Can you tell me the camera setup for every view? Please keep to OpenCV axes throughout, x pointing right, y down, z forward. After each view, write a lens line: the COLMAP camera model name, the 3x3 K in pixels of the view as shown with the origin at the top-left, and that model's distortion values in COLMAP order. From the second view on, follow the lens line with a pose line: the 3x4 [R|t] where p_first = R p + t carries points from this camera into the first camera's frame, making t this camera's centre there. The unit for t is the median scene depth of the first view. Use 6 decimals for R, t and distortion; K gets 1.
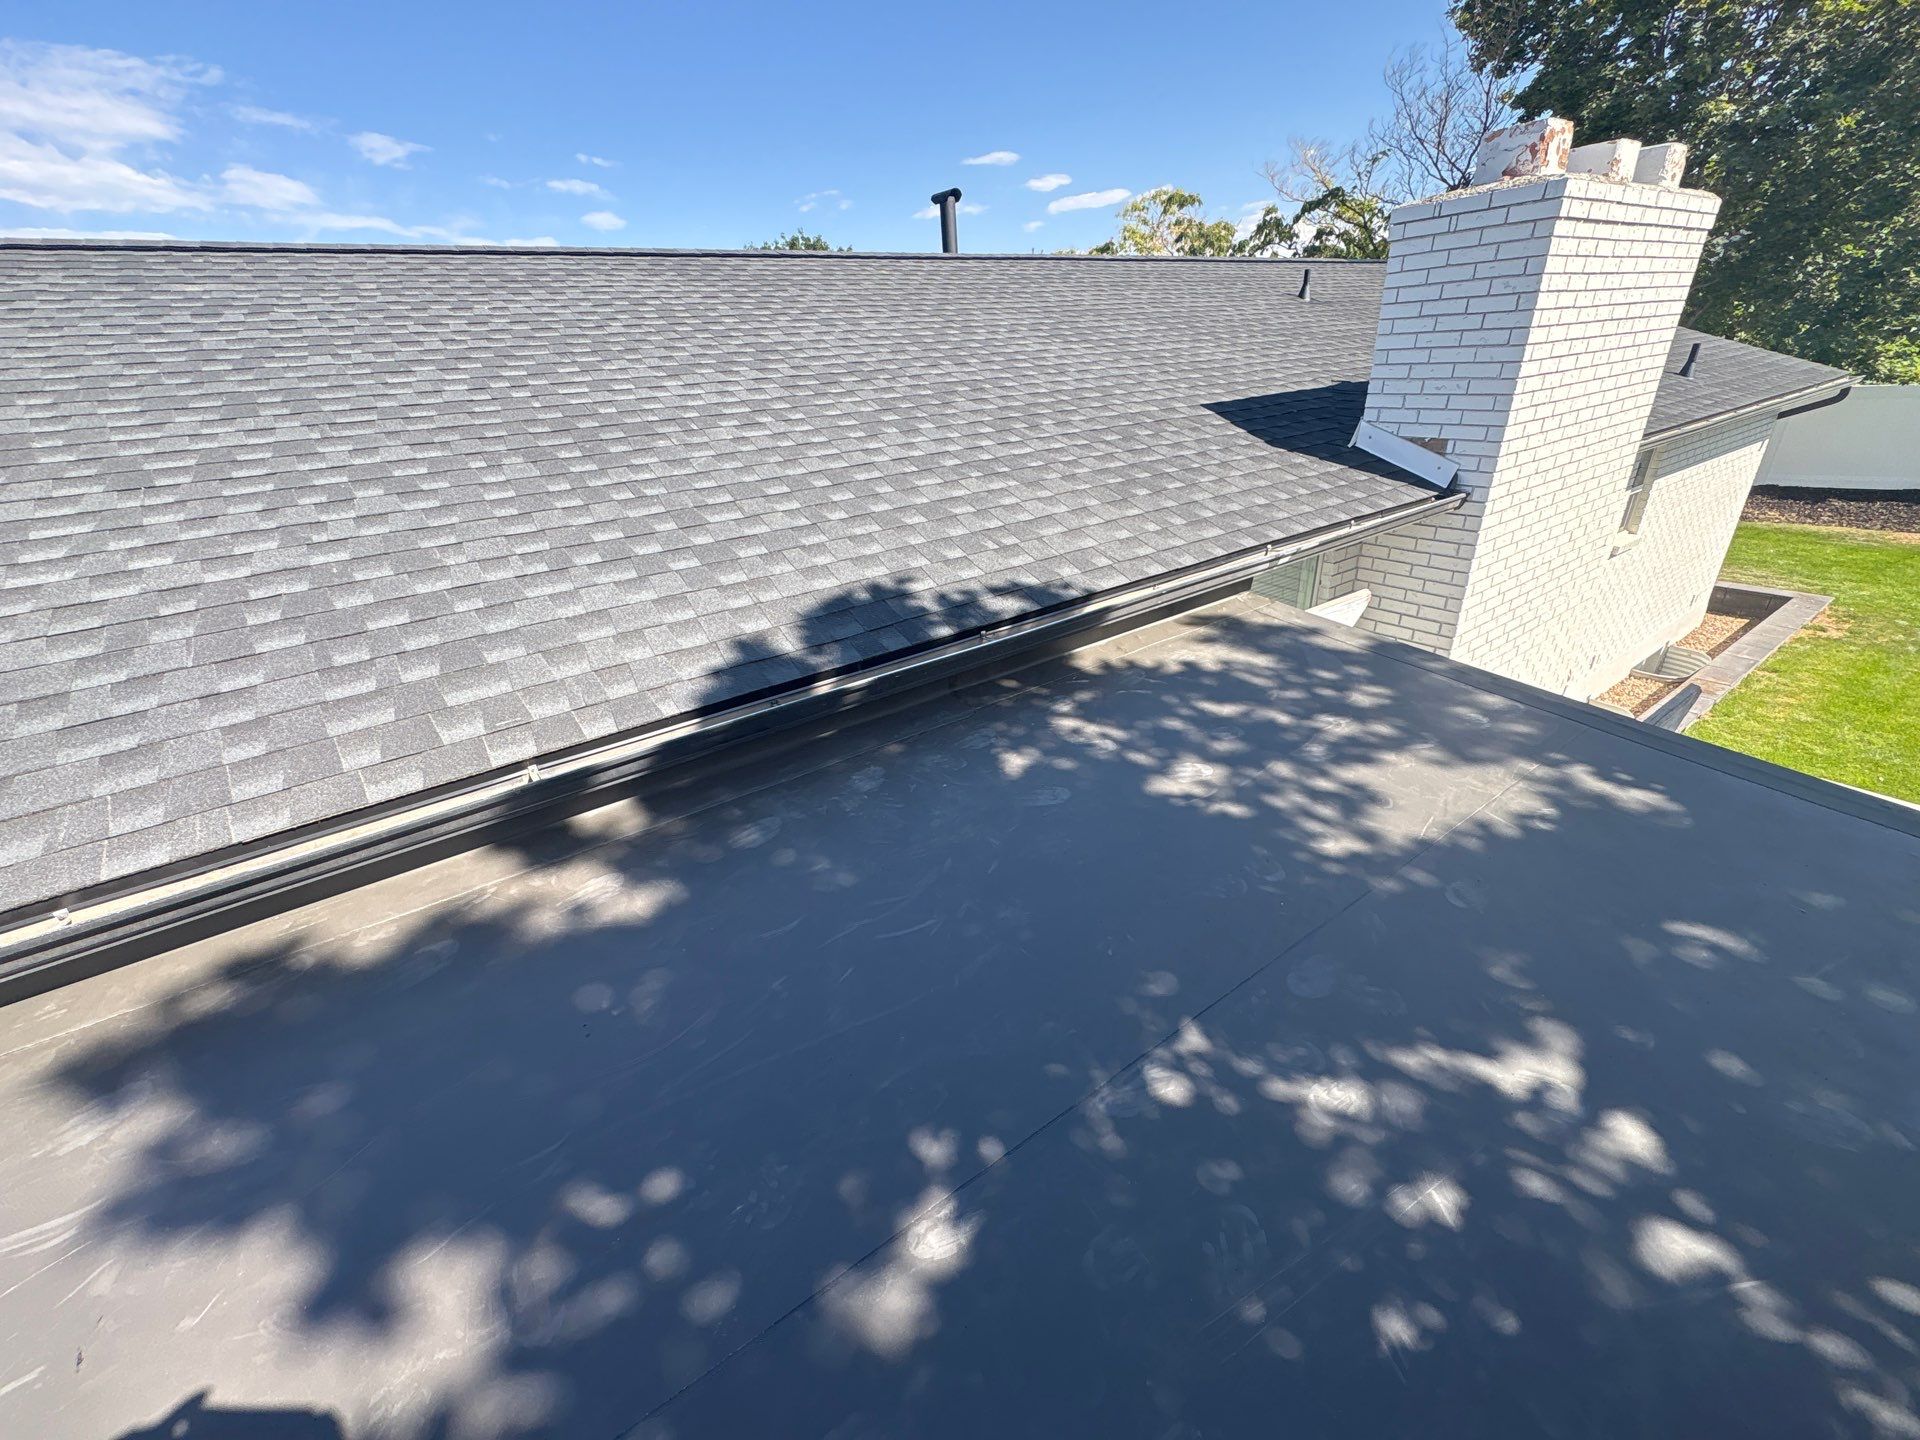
lens RADIAL K [[764.3, 0, 960.1], [0, 764.3, 714.4], [0, 0, 1]] dist [0.002064, -0.000632]
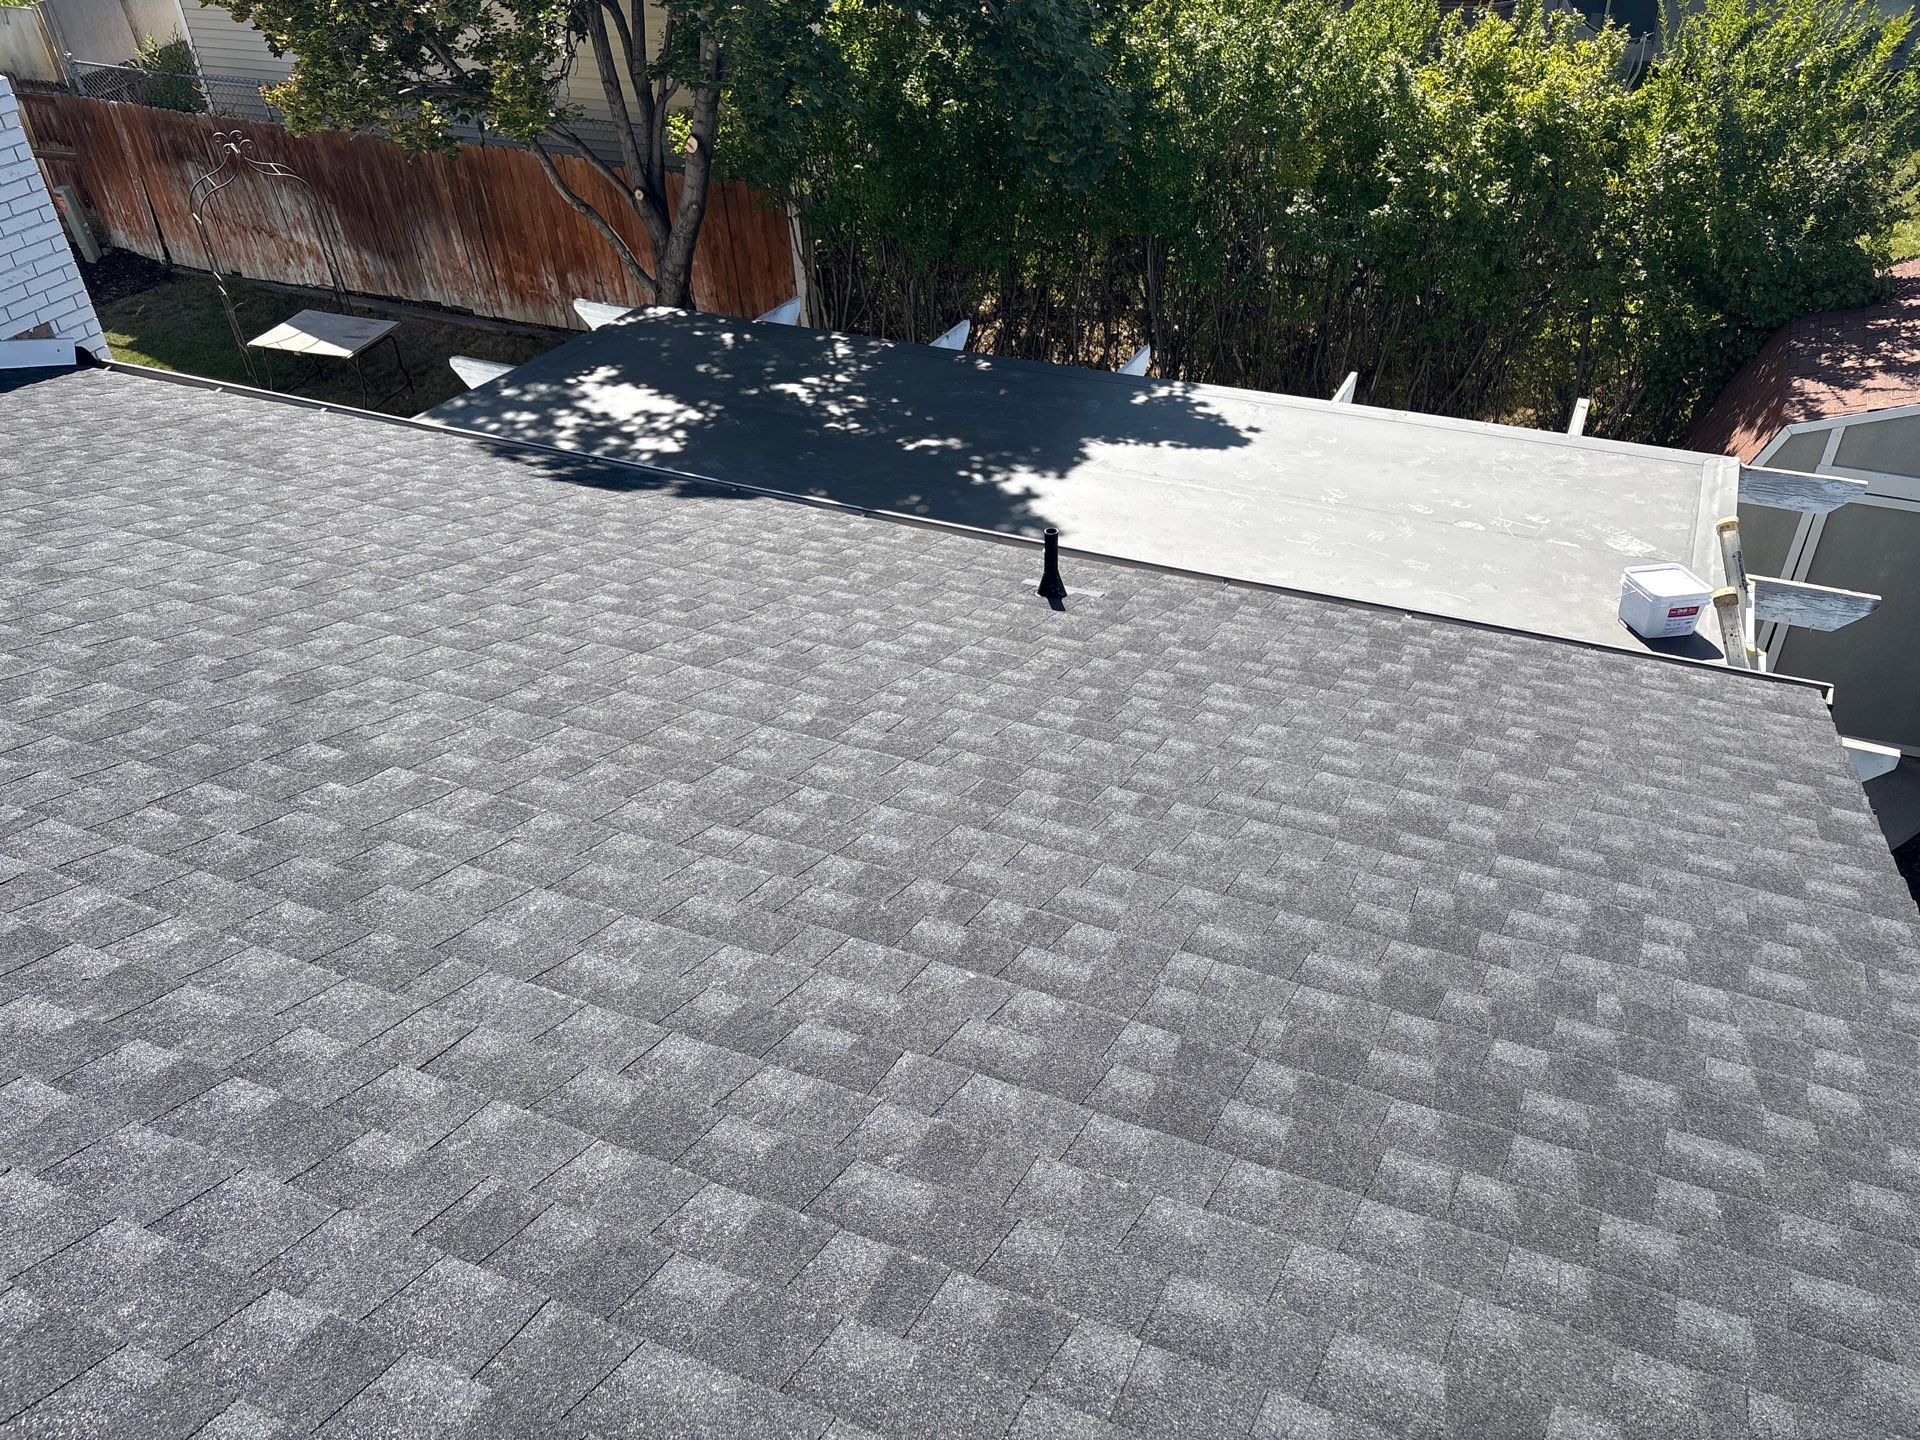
lens RADIAL K [[1481.5, 0, 970.7], [0, 1481.5, 699.5], [0, 0, 1]] dist [0.057935, -0.065601]
pose [[-0.506697, -0.441456, 0.740523, -2.691399], [0.430745, 0.614424, 0.661016, -1.419087], [-0.746805, 0.653912, -0.121172, 1.182106]]
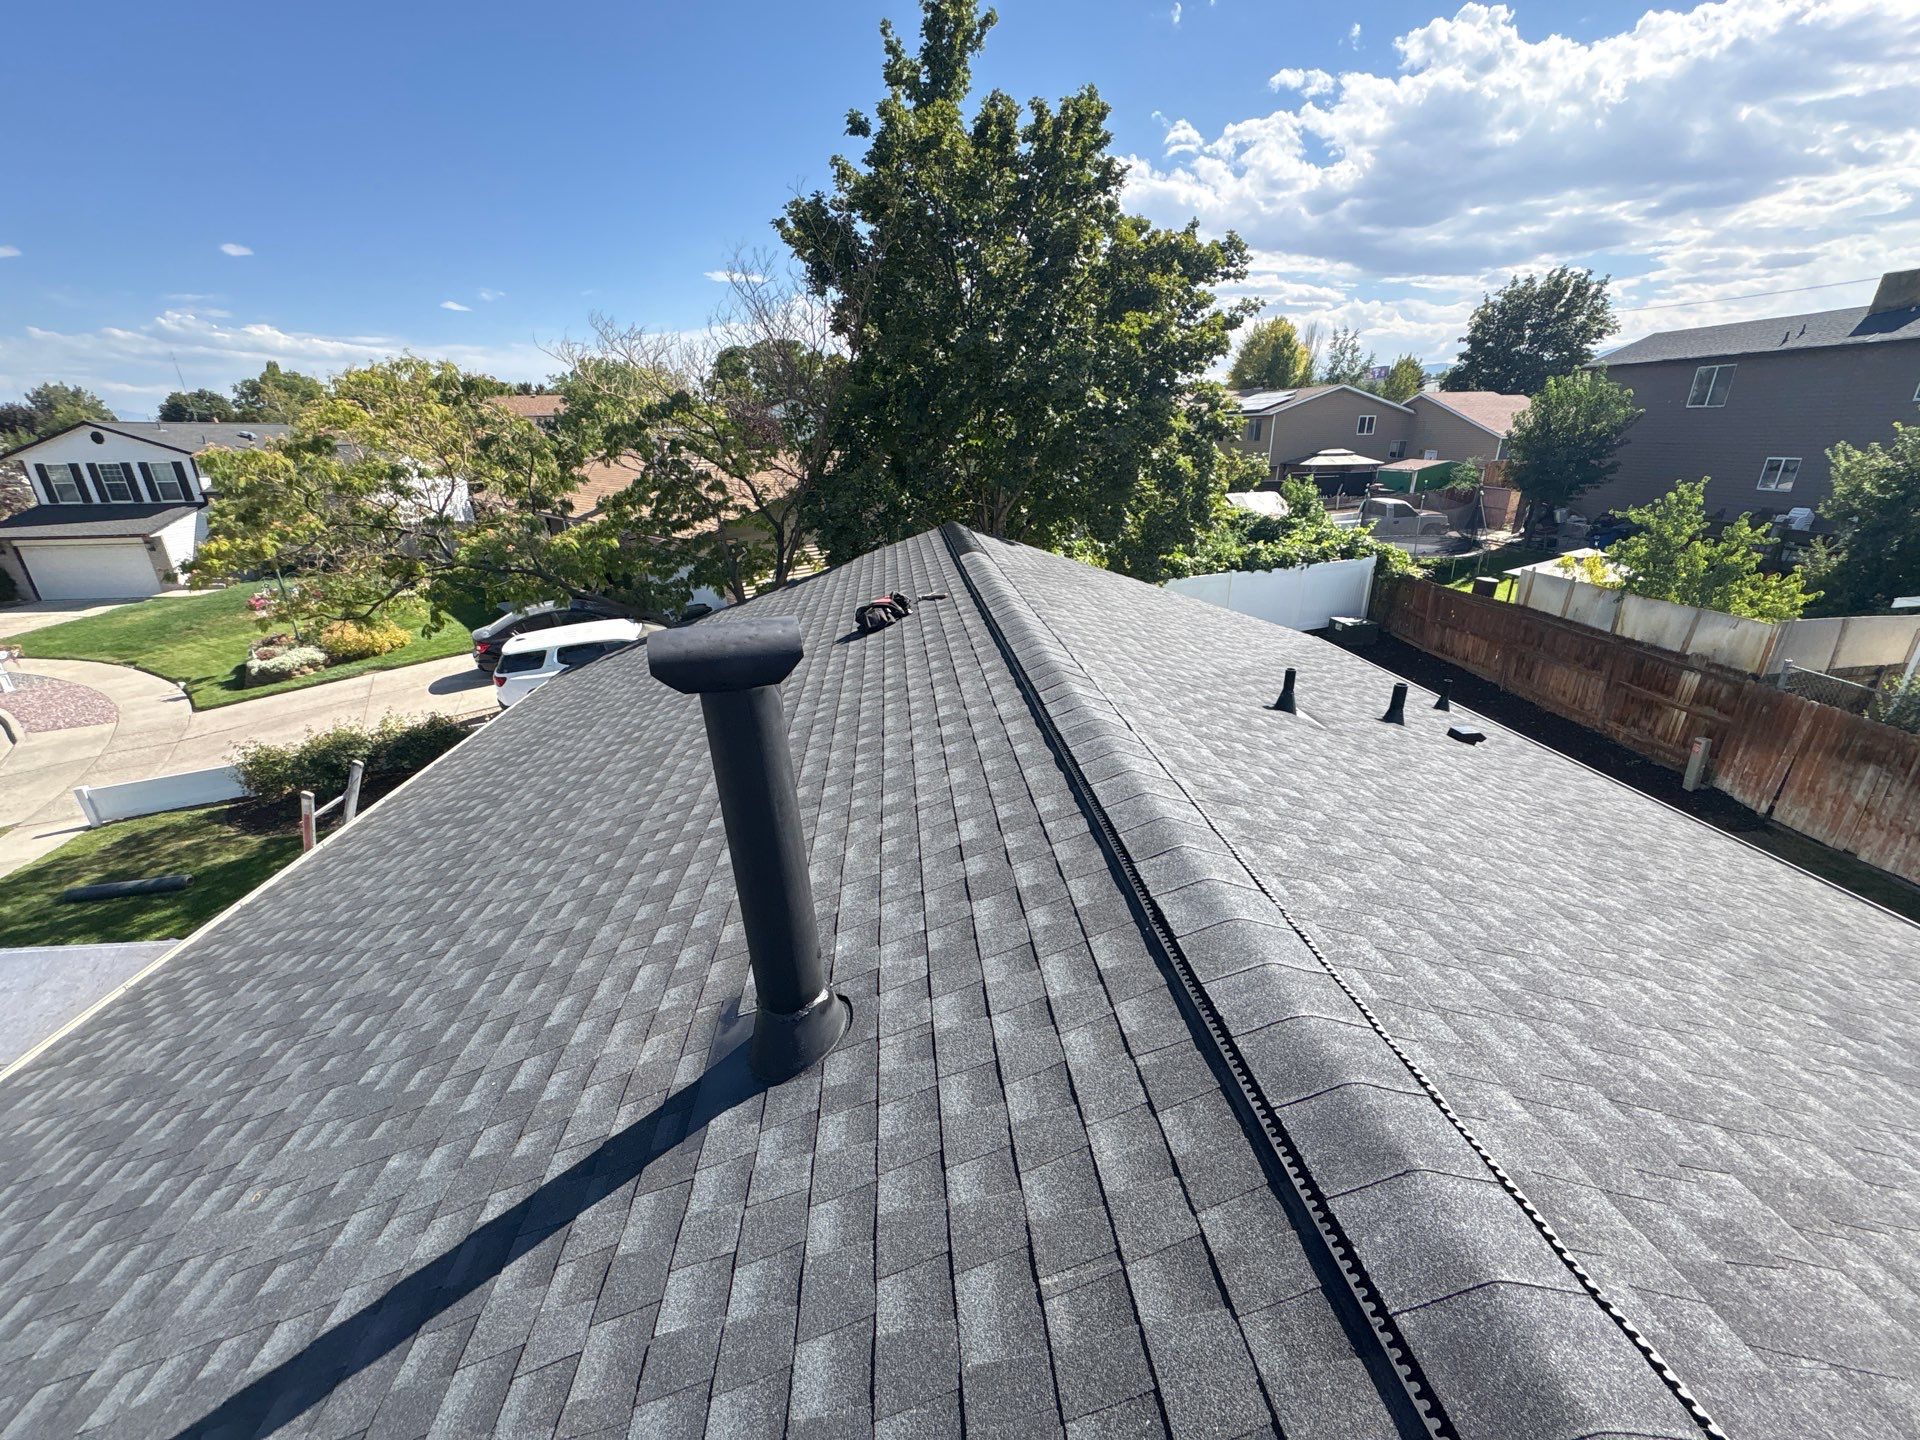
lens RADIAL K [[762.0, 0, 959.6], [0, 762.0, 717.8], [0, 0, 1]] dist [0.000608, -0.000174]
pose [[0.500011, -0.259374, 0.826265, -0.546185], [0.361979, 0.929348, 0.072683, -2.328528], [-0.786740, 0.262749, 0.558572, 3.016292]]
